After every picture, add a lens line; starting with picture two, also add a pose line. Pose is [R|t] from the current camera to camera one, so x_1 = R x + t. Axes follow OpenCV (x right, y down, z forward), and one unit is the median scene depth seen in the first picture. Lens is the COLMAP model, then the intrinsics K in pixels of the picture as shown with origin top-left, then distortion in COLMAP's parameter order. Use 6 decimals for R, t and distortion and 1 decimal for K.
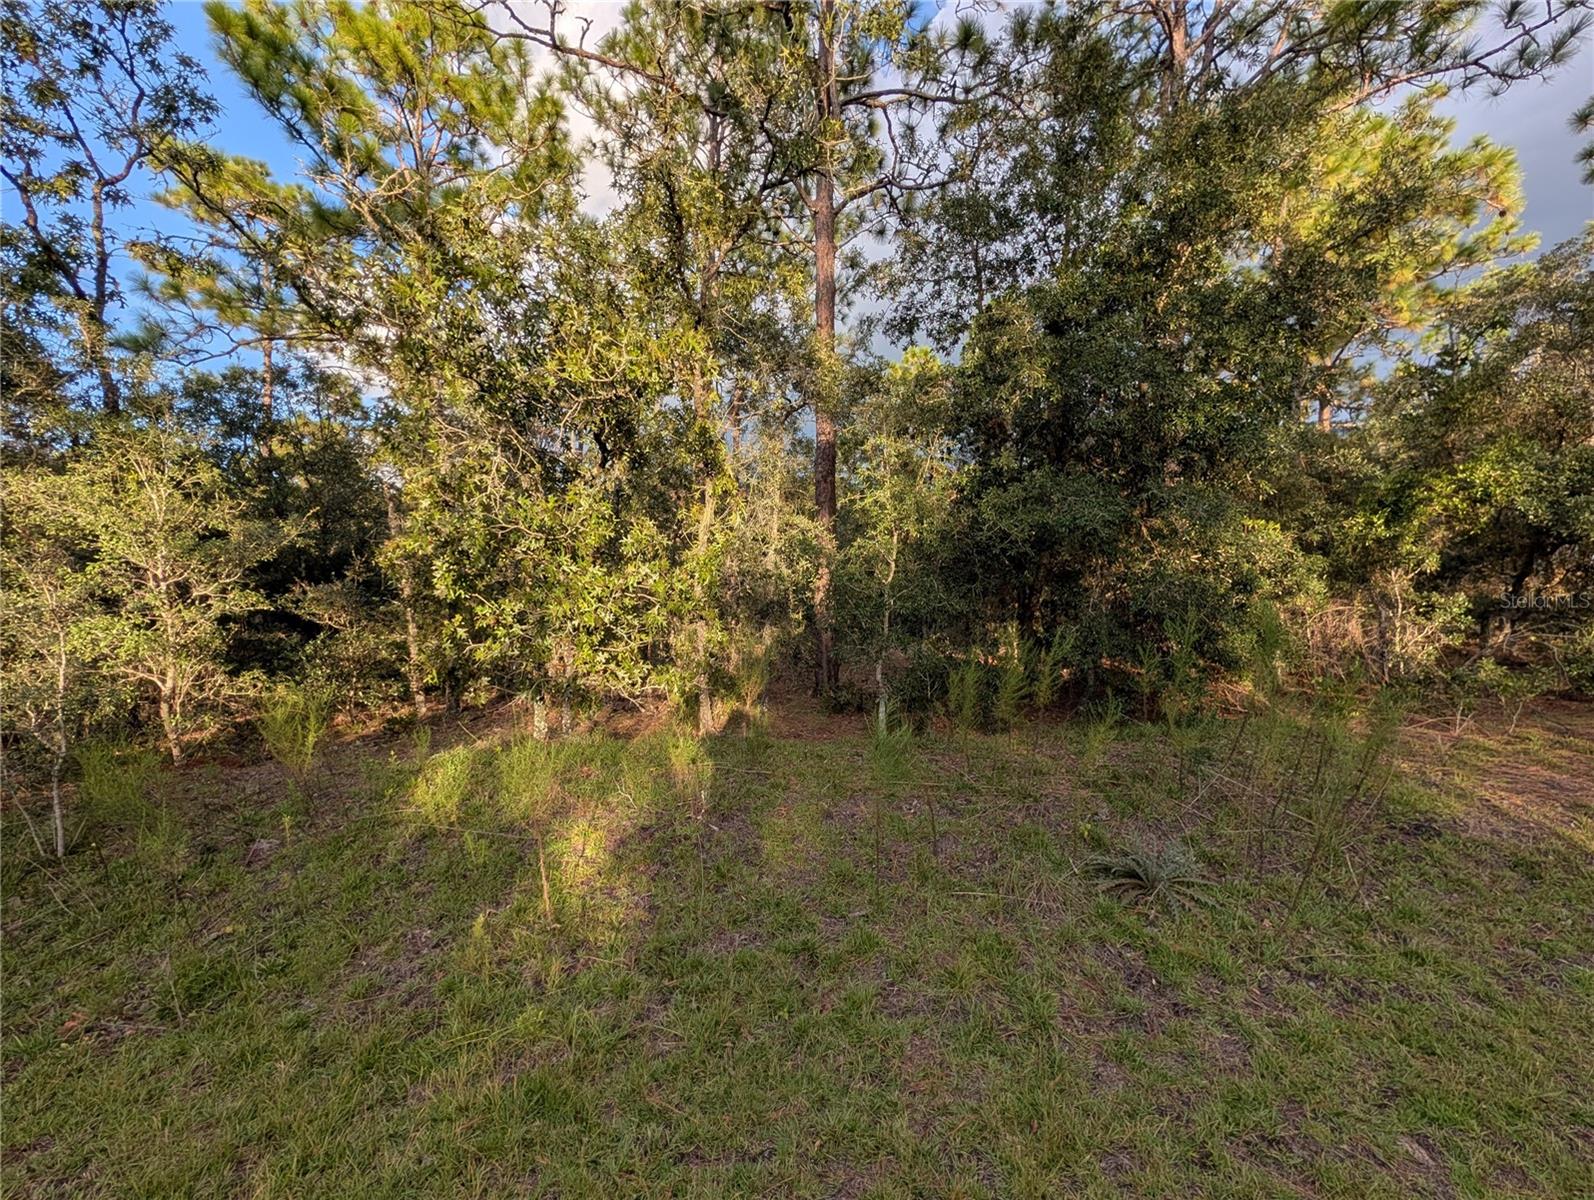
lens RADIAL K [[559.5, 0, 797.1], [0, 559.5, 599.0], [0, 0, 1]] dist [-0.000154, -0.000004]
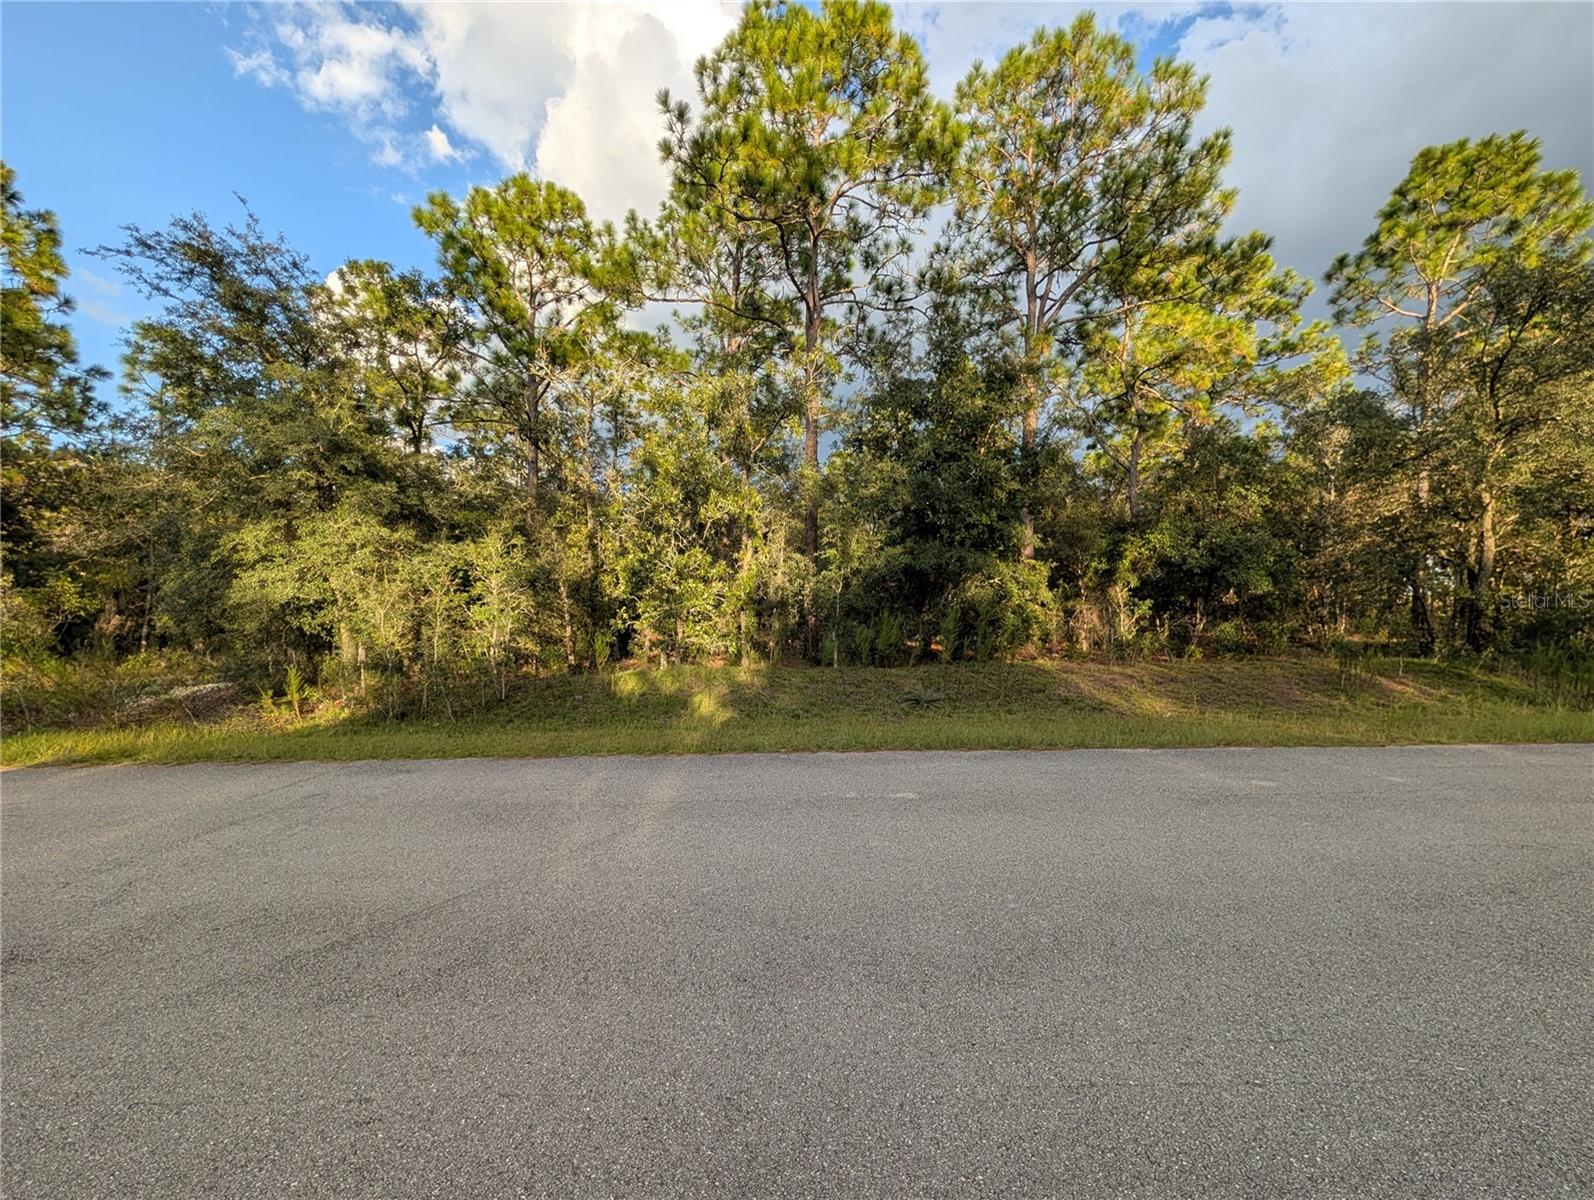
lens RADIAL K [[559.5, 0, 797.0], [0, 559.5, 600.1], [0, 0, 1]] dist [-0.000154, -0.000004]
pose [[0.999915, 0.006959, 0.011008, -0.011077], [-0.006951, 0.999976, -0.000697, 0.002274], [-0.011012, 0.000620, 0.999939, -0.866535]]
